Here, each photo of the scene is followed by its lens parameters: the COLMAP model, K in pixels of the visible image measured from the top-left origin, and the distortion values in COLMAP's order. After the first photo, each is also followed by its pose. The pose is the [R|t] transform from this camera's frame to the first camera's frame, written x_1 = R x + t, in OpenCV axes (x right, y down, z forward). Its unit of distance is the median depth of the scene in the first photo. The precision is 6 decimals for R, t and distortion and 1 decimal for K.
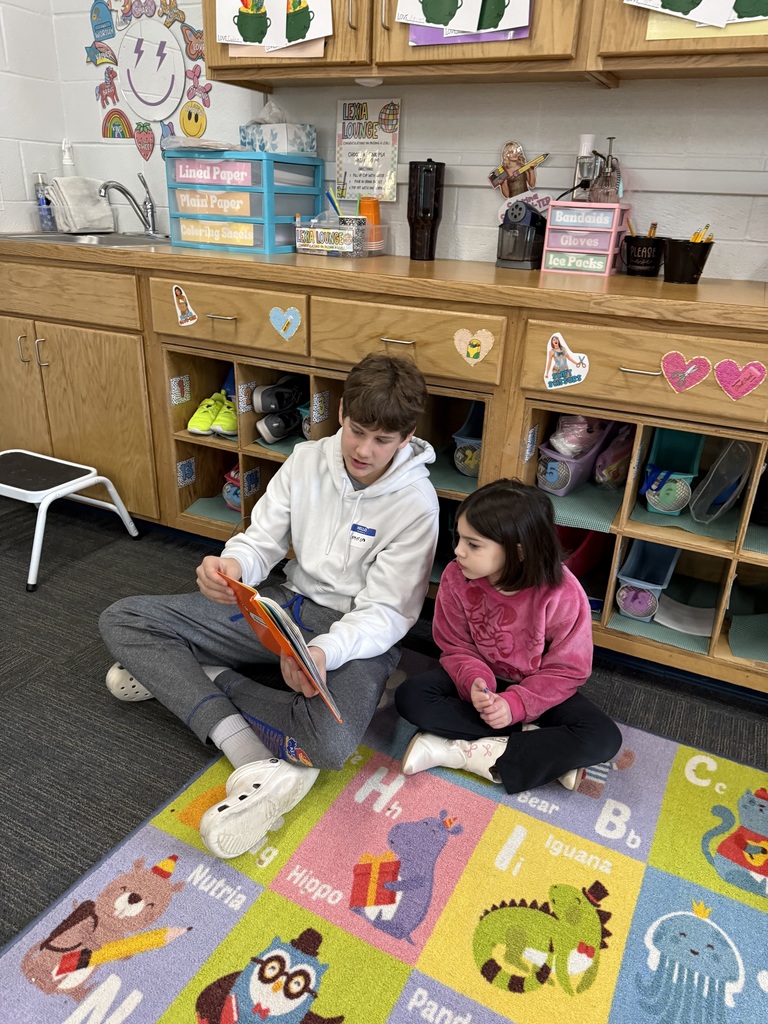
lens RADIAL K [[736.1, 0, 382.2], [0, 736.1, 519.8], [0, 0, 1]] dist [0.033450, -0.027382]
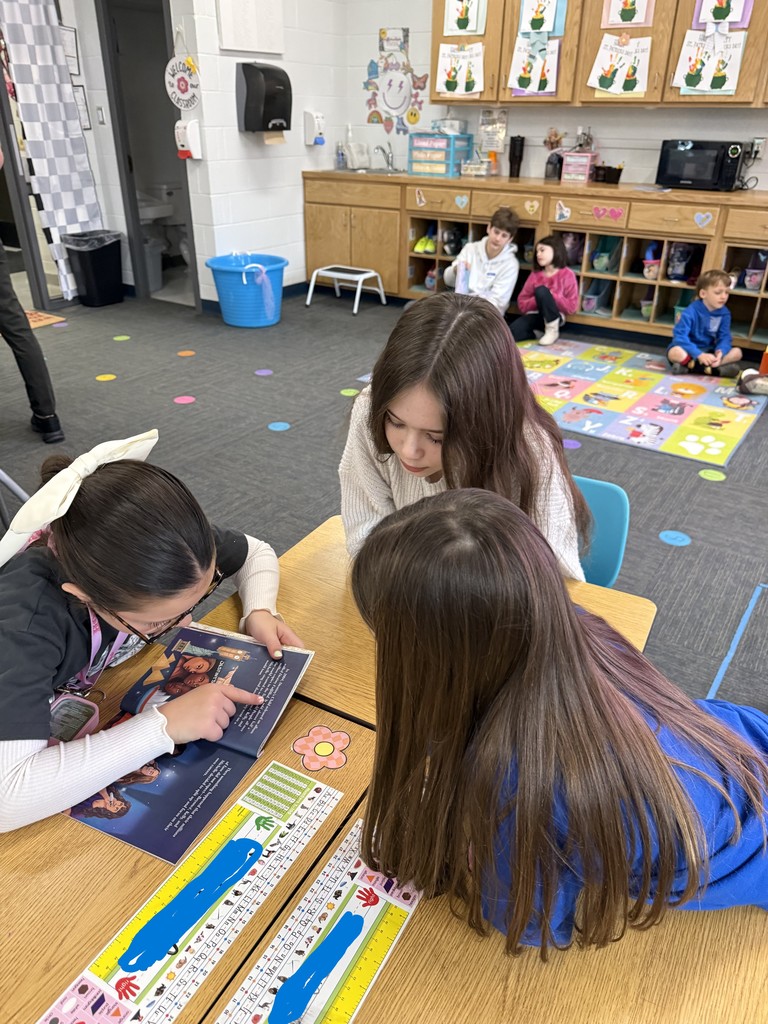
lens RADIAL K [[736.1, 0, 382.7], [0, 736.1, 506.0], [0, 0, 1]] dist [0.033450, -0.027382]
pose [[0.994337, 0.027058, -0.102772, -0.098623], [-0.019686, 0.997204, 0.072084, 0.571799], [0.104435, -0.069653, 0.992090, -1.572237]]
